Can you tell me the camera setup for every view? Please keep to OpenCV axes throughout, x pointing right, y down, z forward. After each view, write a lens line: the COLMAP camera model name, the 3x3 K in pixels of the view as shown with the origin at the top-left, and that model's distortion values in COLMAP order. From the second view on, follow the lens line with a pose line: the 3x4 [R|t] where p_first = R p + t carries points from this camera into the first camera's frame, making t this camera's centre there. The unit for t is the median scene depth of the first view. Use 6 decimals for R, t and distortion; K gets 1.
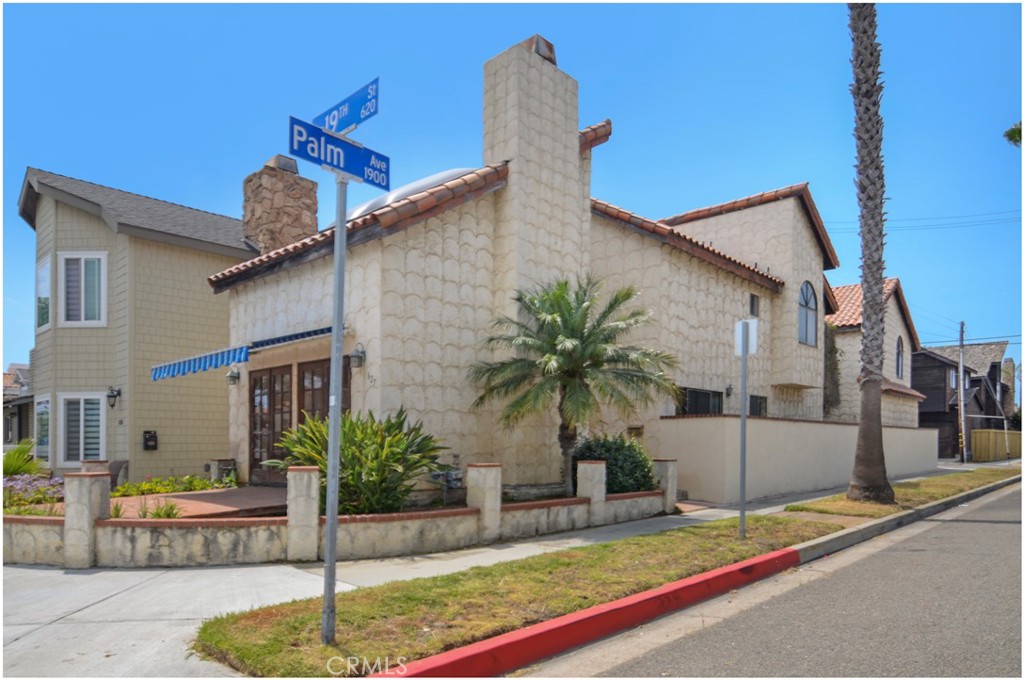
lens RADIAL K [[664.2, 0, 511.7], [0, 664.2, 354.0], [0, 0, 1]] dist [0.001463, 0.000358]
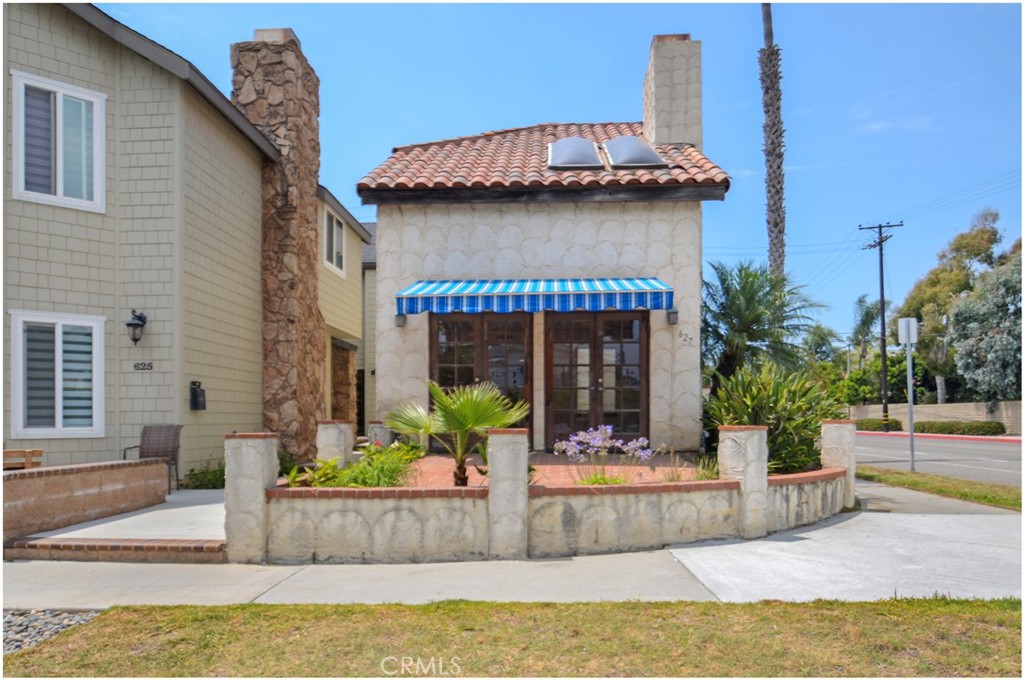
lens RADIAL K [[649.3, 0, 512.0], [0, 649.3, 340.0], [0, 0, 1]] dist [-0.002877, -0.001756]
pose [[0.764112, 0.078561, 0.640282, -0.886941], [-0.087678, 0.995994, -0.017571, 0.069885], [-0.639098, -0.042713, 0.767939, 0.352838]]
